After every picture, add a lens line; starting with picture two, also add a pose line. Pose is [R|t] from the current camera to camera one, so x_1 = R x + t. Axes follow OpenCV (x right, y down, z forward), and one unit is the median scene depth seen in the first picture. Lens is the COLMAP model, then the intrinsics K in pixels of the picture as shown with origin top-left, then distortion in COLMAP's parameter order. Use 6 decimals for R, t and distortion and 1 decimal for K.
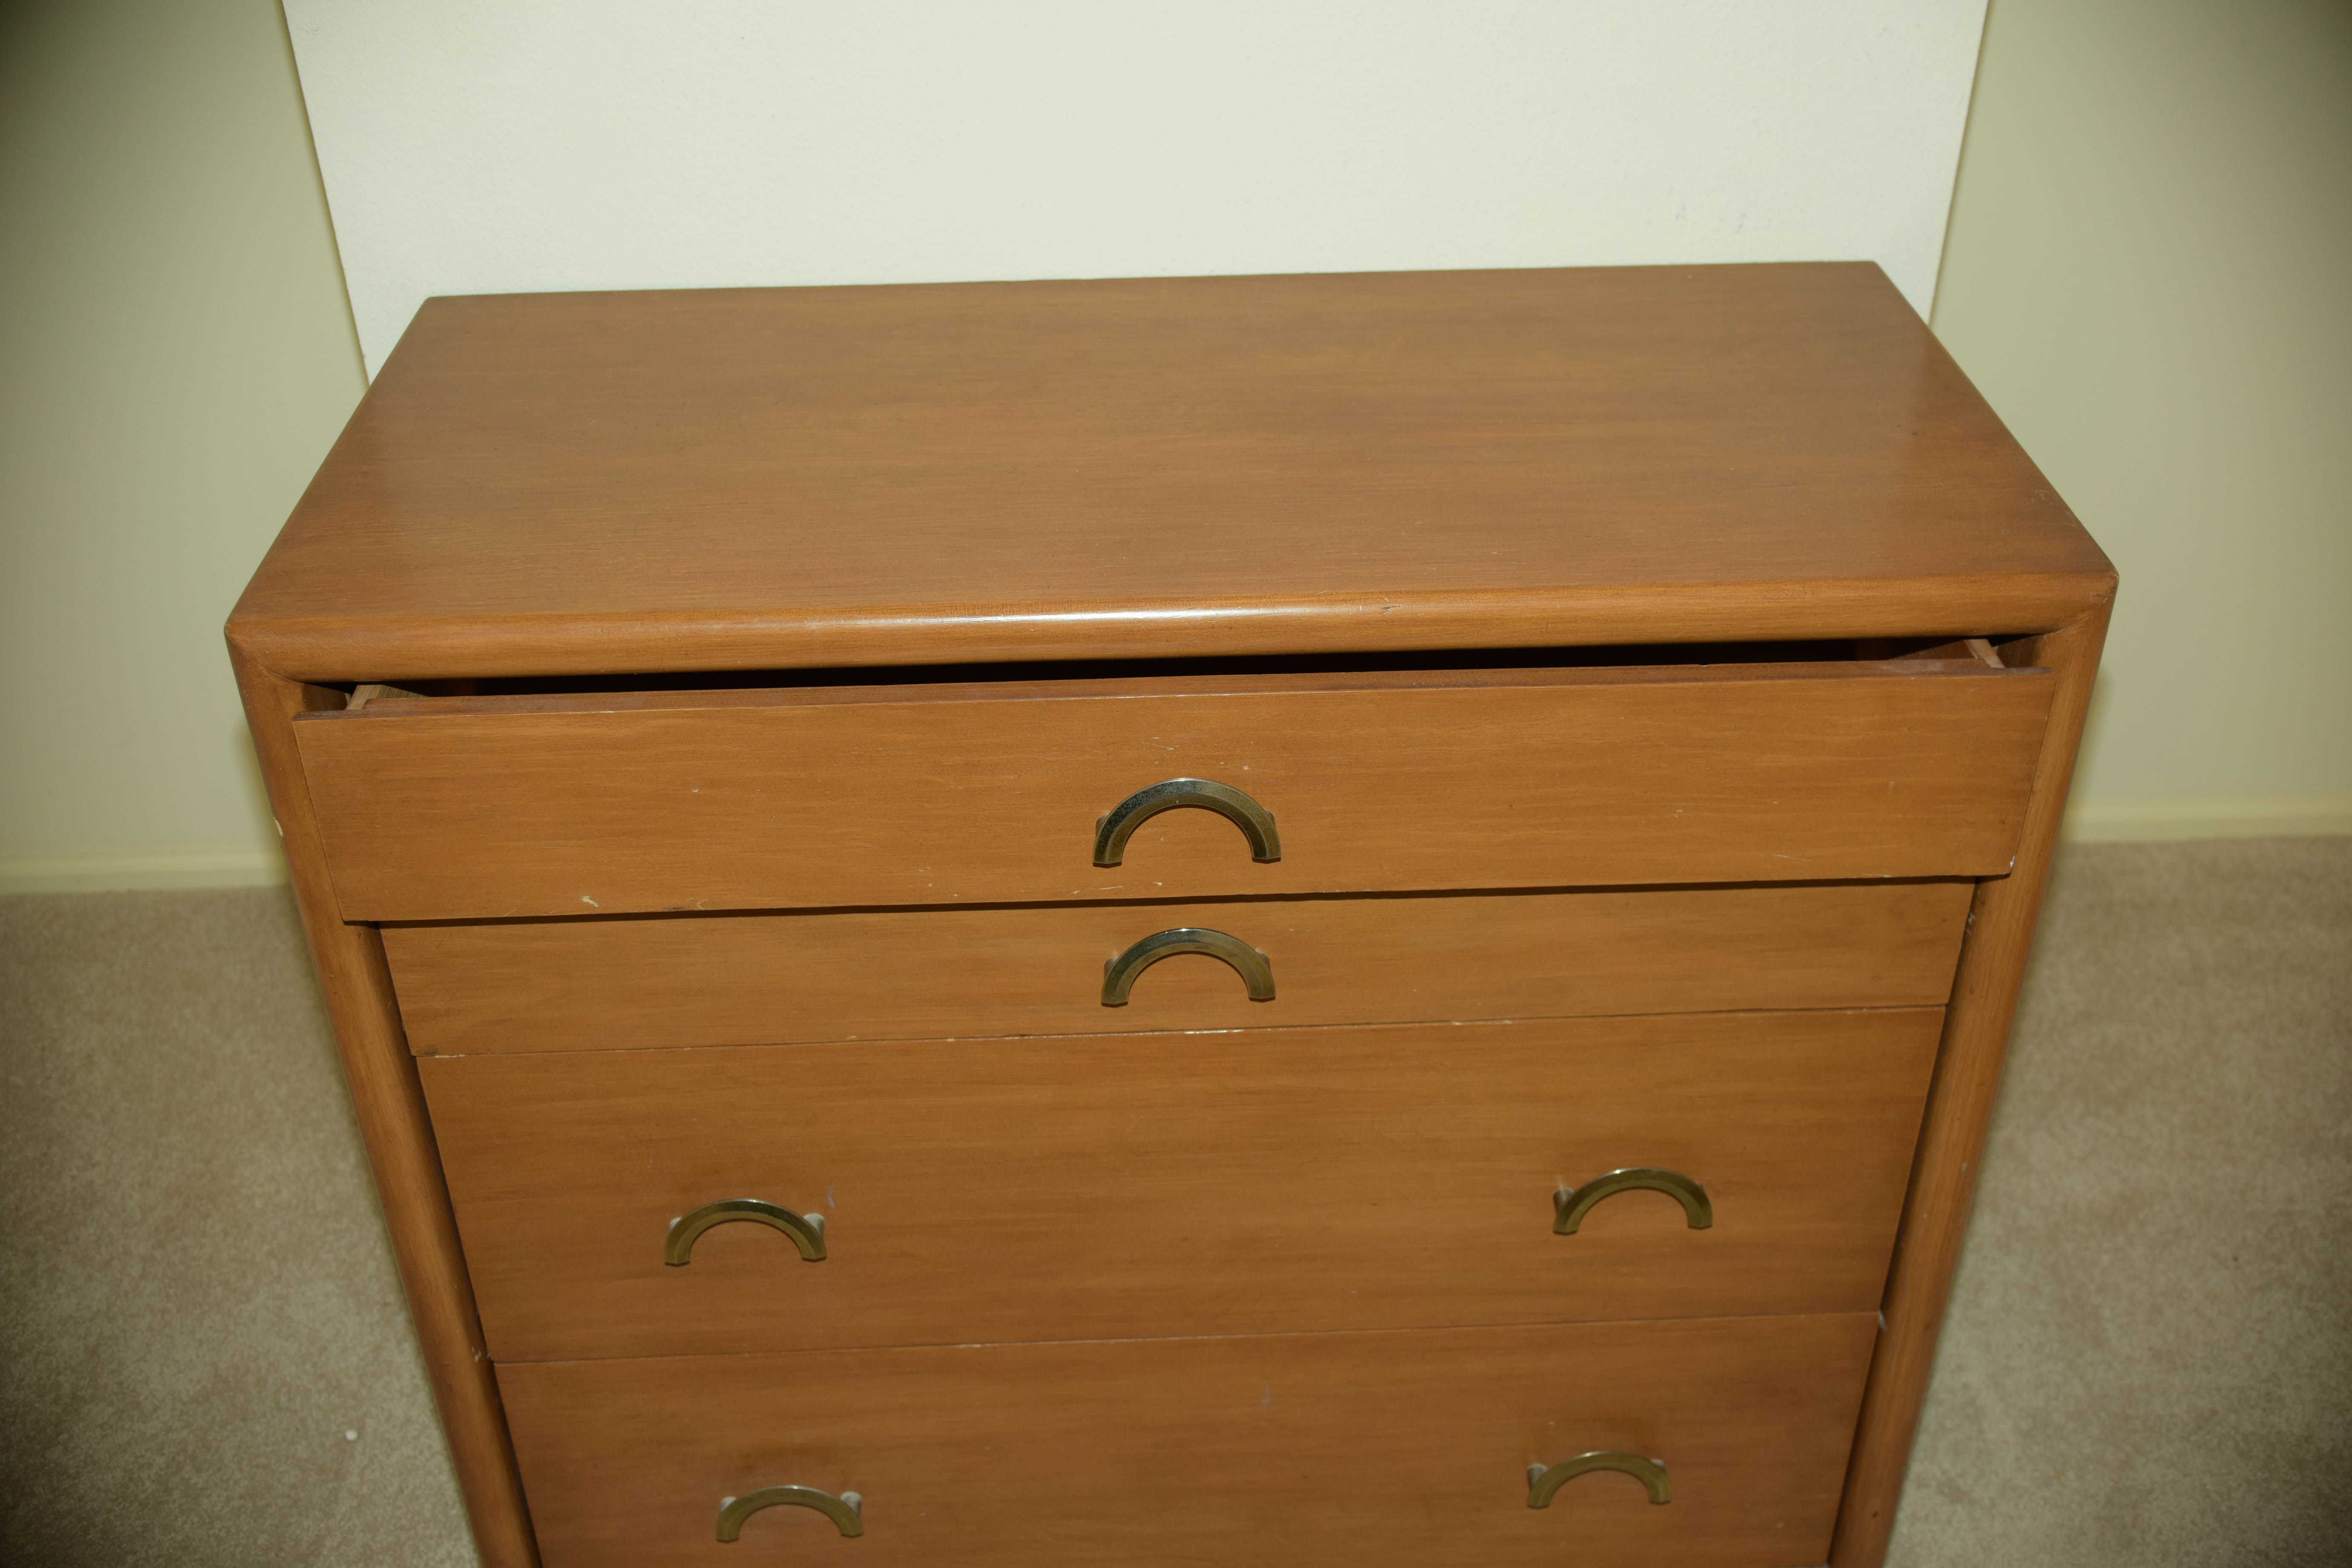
lens RADIAL K [[2350.6, 0, 1158.7], [0, 2350.6, 803.7], [0, 0, 1]] dist [-0.001513, 0.000000]
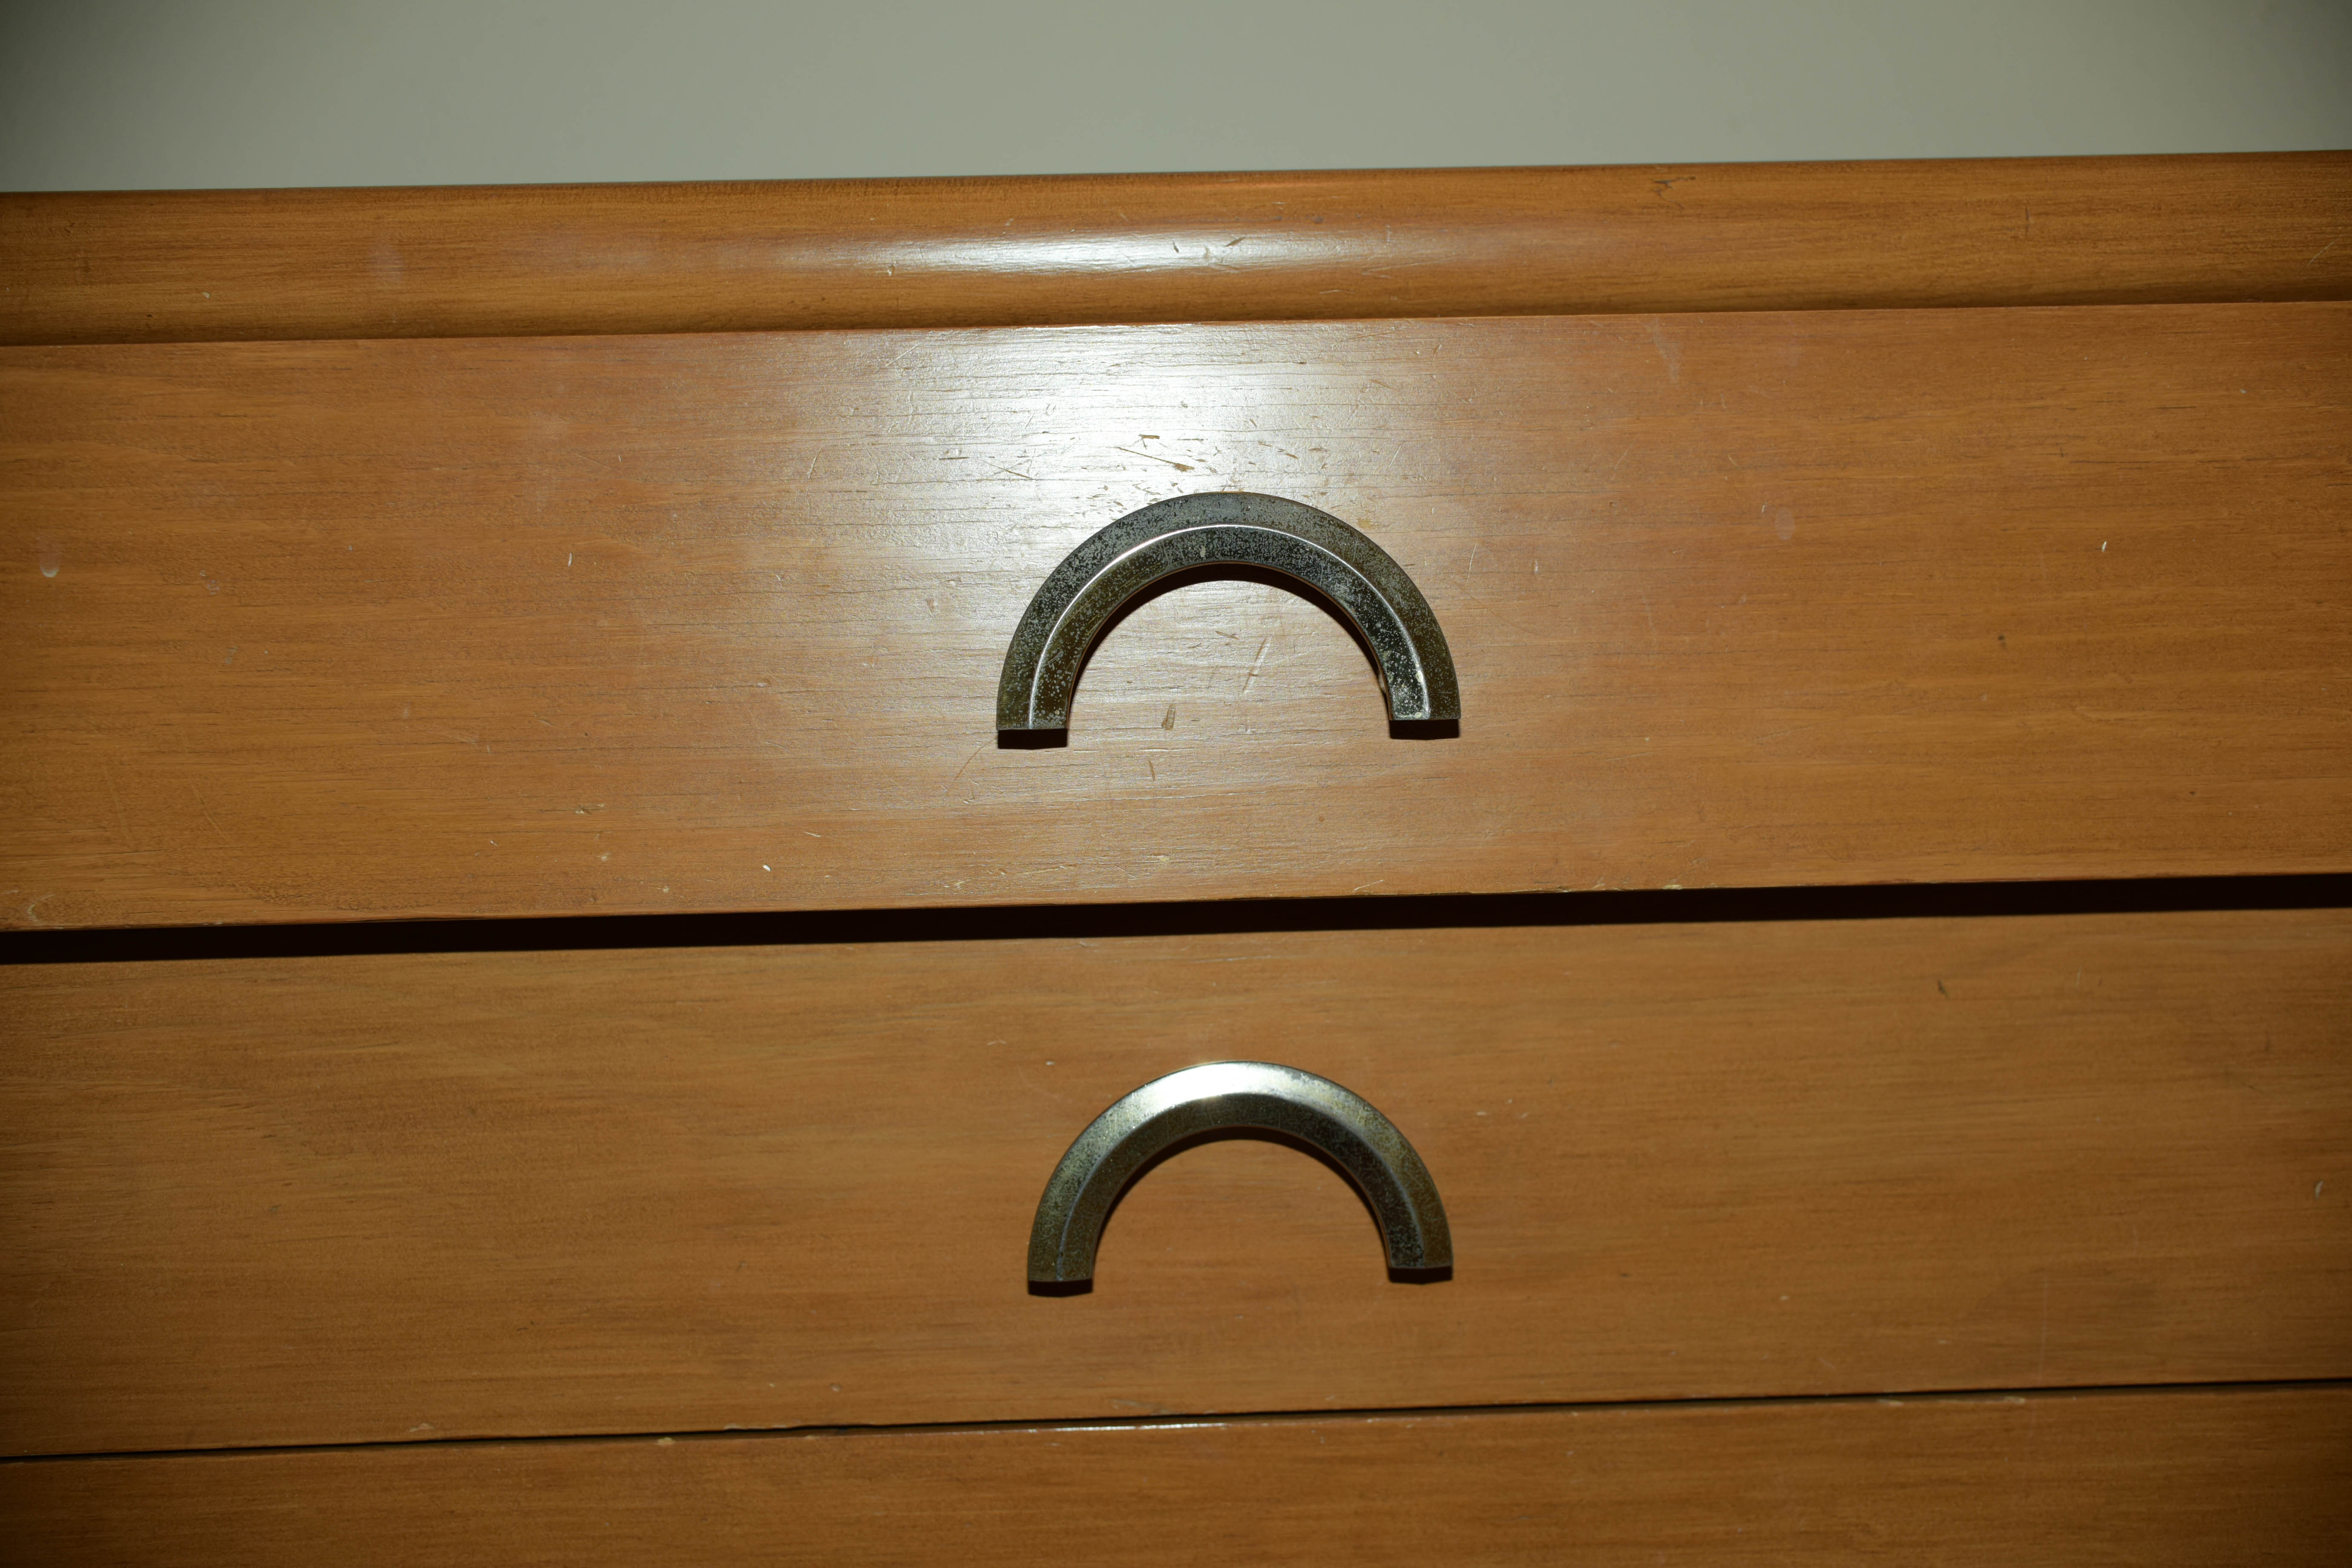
lens RADIAL K [[2350.6, 0, 1250.0], [0, 2350.6, 892.1], [0, 0, 1]] dist [-0.001513, 0.000000]
pose [[0.999989, -0.003767, -0.002673, 0.014838], [0.001801, 0.850807, -0.525475, 0.228632], [0.004254, 0.525464, 0.850805, 0.587175]]
